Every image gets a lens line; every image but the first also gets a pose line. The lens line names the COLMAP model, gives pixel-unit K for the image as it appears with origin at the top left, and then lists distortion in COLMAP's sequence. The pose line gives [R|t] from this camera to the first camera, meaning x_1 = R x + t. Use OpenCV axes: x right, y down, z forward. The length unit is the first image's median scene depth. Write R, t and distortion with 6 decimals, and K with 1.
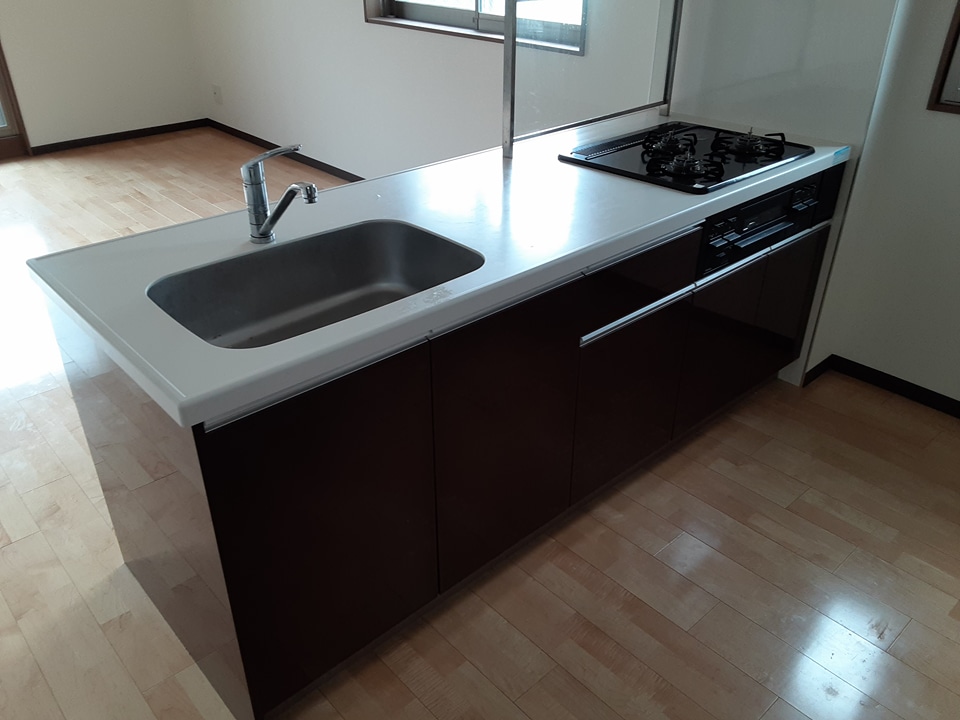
lens RADIAL K [[770.9, 0, 473.8], [0, 770.9, 357.6], [0, 0, 1]] dist [0.081648, -0.108047]
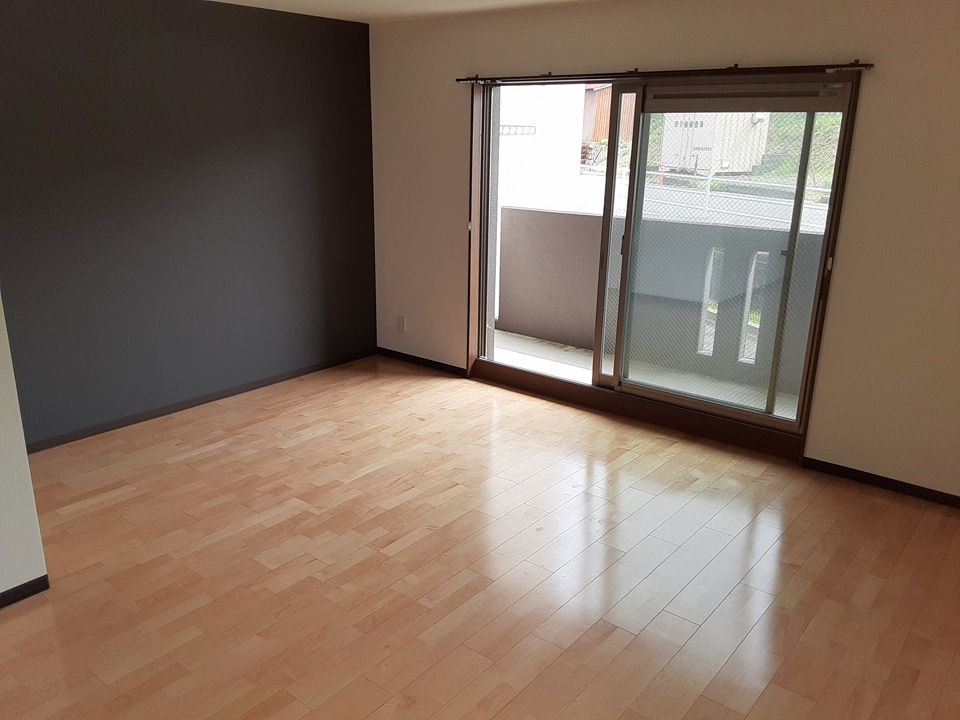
lens RADIAL K [[770.9, 0, 476.7], [0, 770.9, 355.1], [0, 0, 1]] dist [0.081648, -0.108047]
pose [[0.149658, 0.284403, -0.946952, 0.172867], [-0.502884, 0.846503, 0.174758, -0.749854], [0.851299, 0.450053, 0.269707, 1.112074]]
